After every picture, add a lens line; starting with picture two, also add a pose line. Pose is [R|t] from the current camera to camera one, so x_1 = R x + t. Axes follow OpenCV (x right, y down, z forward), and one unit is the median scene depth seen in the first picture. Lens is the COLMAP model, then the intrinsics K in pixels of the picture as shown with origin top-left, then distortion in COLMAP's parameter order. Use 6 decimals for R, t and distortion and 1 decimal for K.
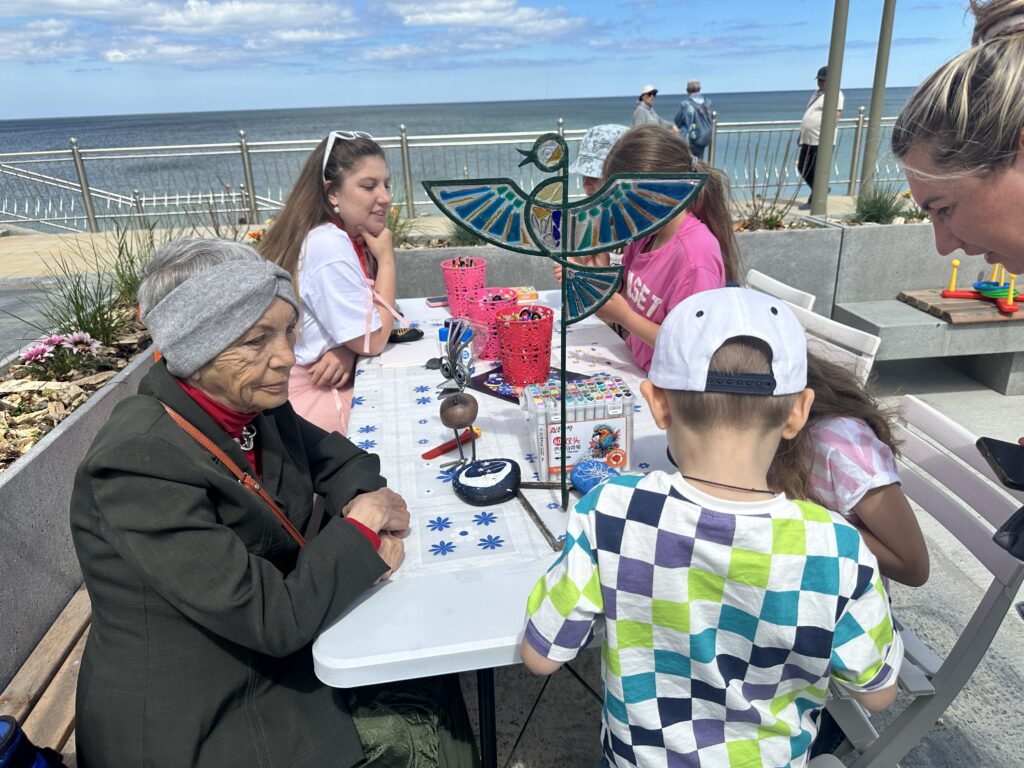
lens RADIAL K [[731.7, 0, 512.0], [0, 731.7, 384.0], [0, 0, 1]] dist [0.044575, -0.059742]
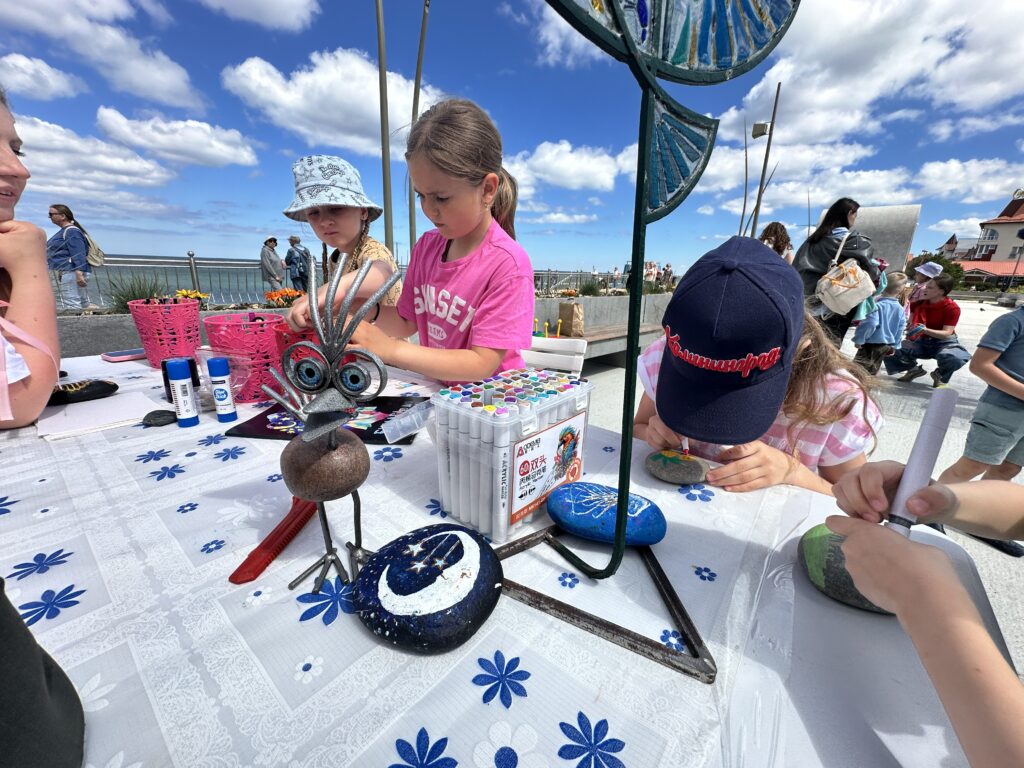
lens RADIAL K [[409.2, 0, 512.0], [0, 409.2, 384.0], [0, 0, 1]] dist [-0.002550, -0.000449]
pose [[0.740234, -0.122124, 0.661165, -0.144831], [0.183000, 0.982836, -0.023344, 0.012809], [-0.646966, 0.138273, 0.749877, 0.653015]]
